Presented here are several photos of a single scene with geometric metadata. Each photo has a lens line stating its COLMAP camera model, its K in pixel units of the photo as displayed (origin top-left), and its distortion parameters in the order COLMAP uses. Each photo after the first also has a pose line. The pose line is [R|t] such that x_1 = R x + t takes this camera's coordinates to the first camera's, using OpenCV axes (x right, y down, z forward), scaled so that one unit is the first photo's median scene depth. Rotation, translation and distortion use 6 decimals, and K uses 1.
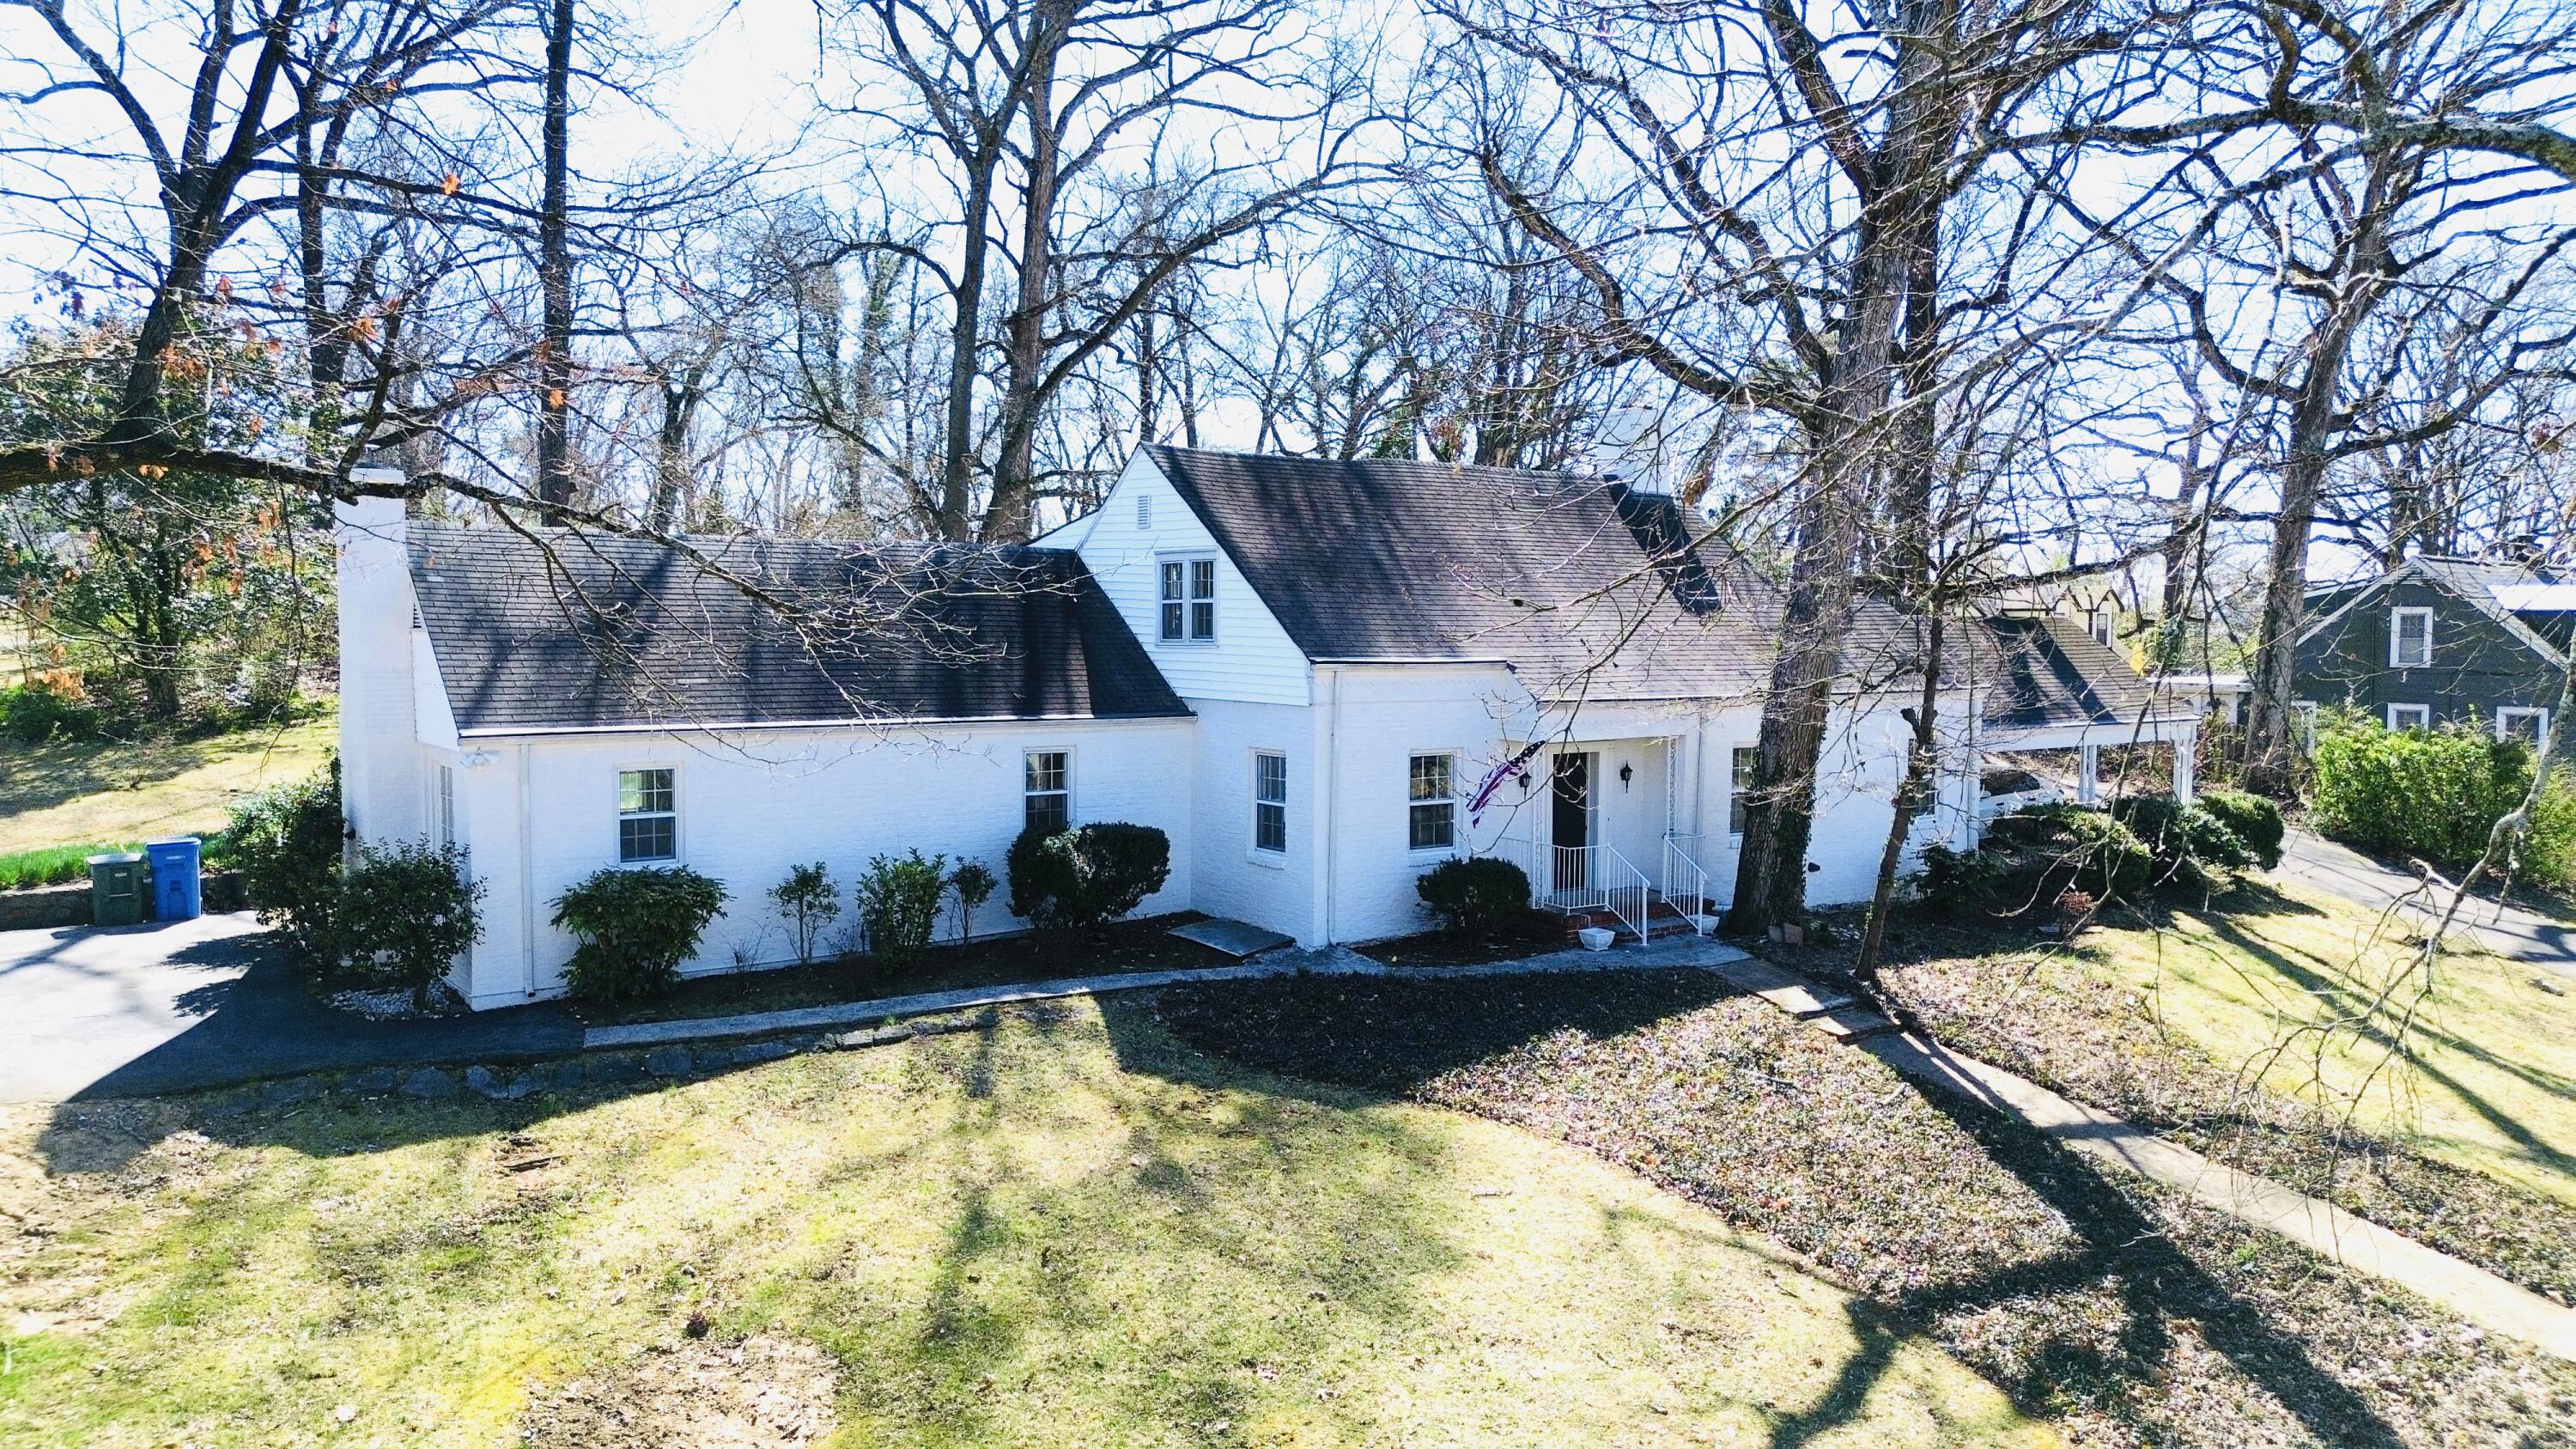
lens RADIAL K [[1838.0, 0, 1288.0], [0, 1838.0, 724.5], [0, 0, 1]] dist [0.089383, -0.087801]
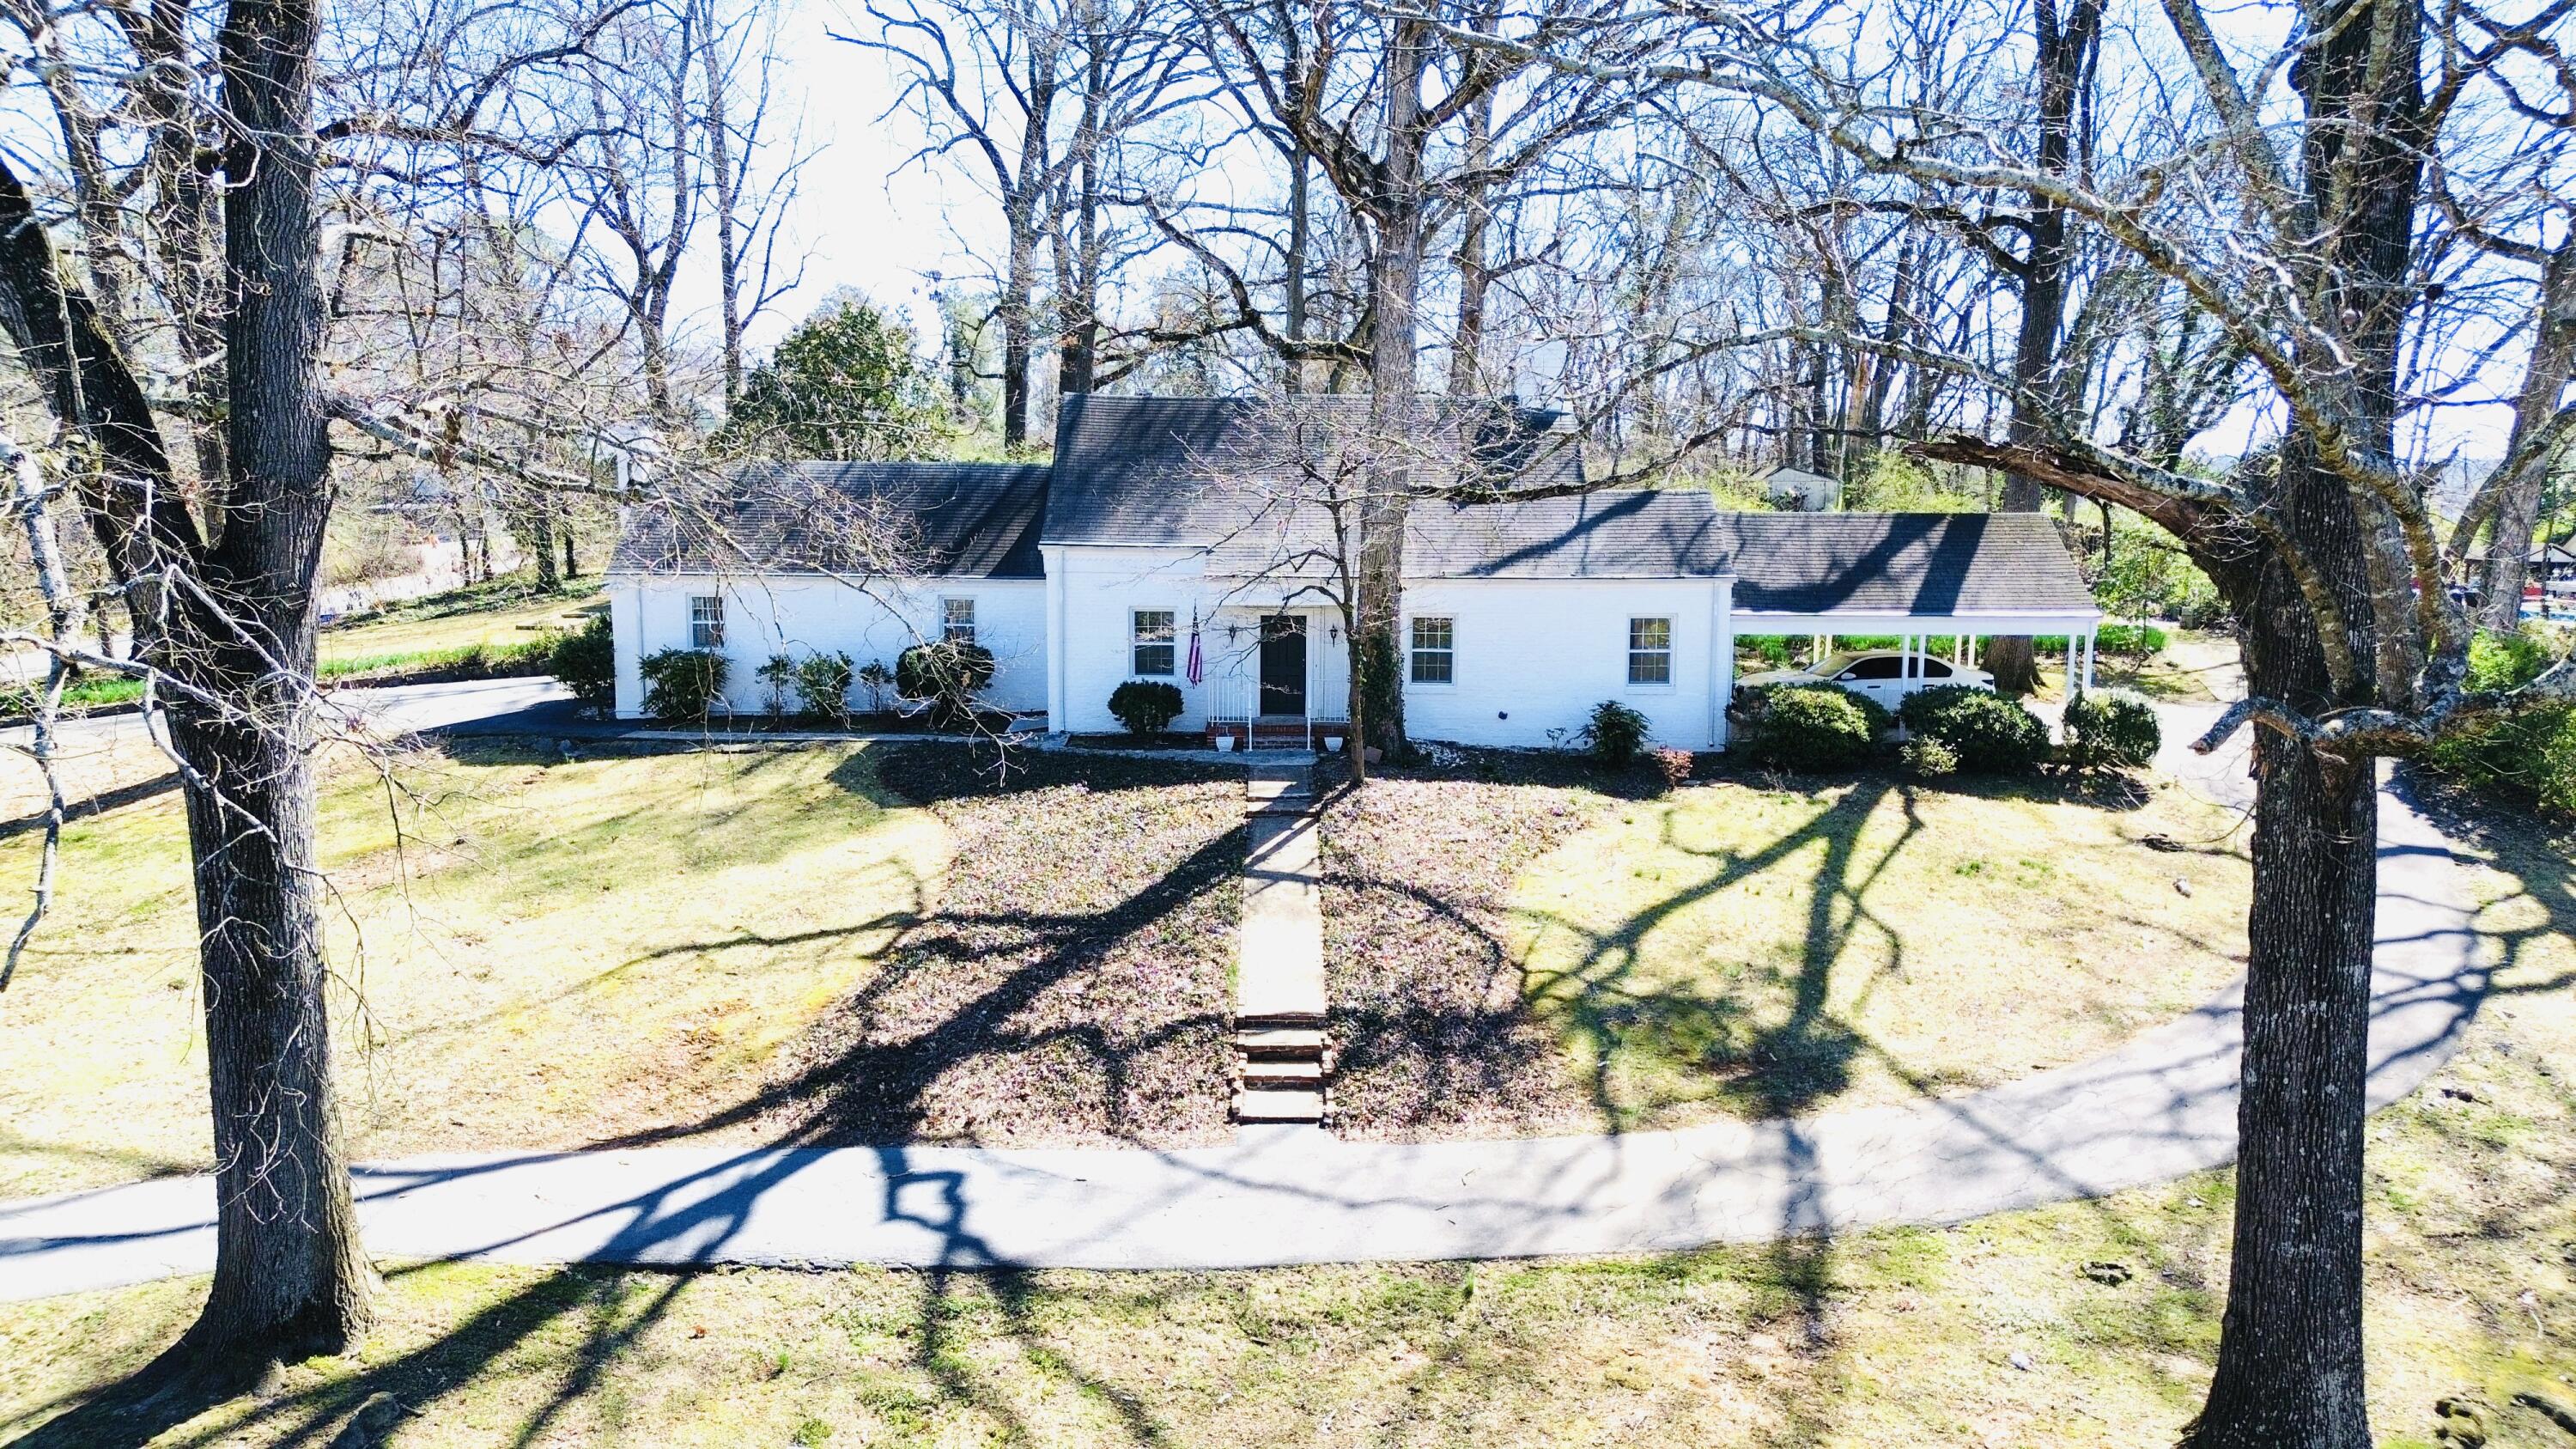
lens RADIAL K [[1838.0, 0, 1288.0], [0, 1838.0, 724.5], [0, 0, 1]] dist [0.089383, -0.087801]
pose [[0.811685, 0.075471, -0.579200, 1.055266], [-0.032273, 0.995897, 0.084541, -0.021729], [0.583204, -0.049928, 0.810790, -0.151450]]
